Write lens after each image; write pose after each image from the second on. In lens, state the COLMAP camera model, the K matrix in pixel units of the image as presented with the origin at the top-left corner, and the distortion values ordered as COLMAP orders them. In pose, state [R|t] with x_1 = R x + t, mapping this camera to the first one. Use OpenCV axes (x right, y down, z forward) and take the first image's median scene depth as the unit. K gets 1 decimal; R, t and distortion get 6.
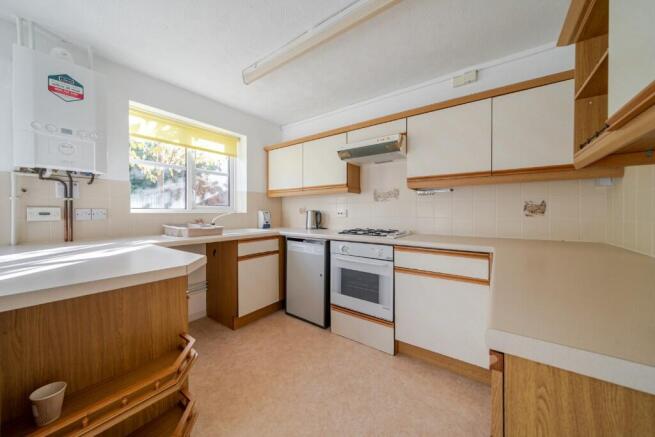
lens RADIAL K [[233.4, 0, 327.5], [0, 233.4, 218.5], [0, 0, 1]] dist [-0.001128, -0.000054]
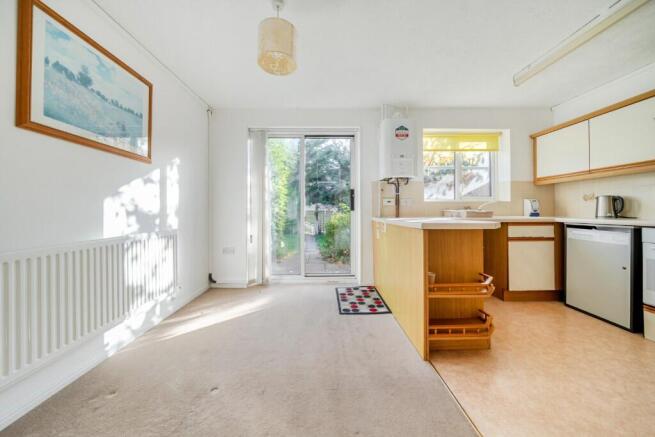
lens RADIAL K [[235.0, 0, 328.8], [0, 235.0, 207.8], [0, 0, 1]] dist [-0.000862, -0.000200]
pose [[0.603521, -0.008725, -0.797300, 0.005047], [-0.018958, 0.999500, -0.025289, 0.056205], [0.797122, 0.030378, 0.603054, -0.350974]]
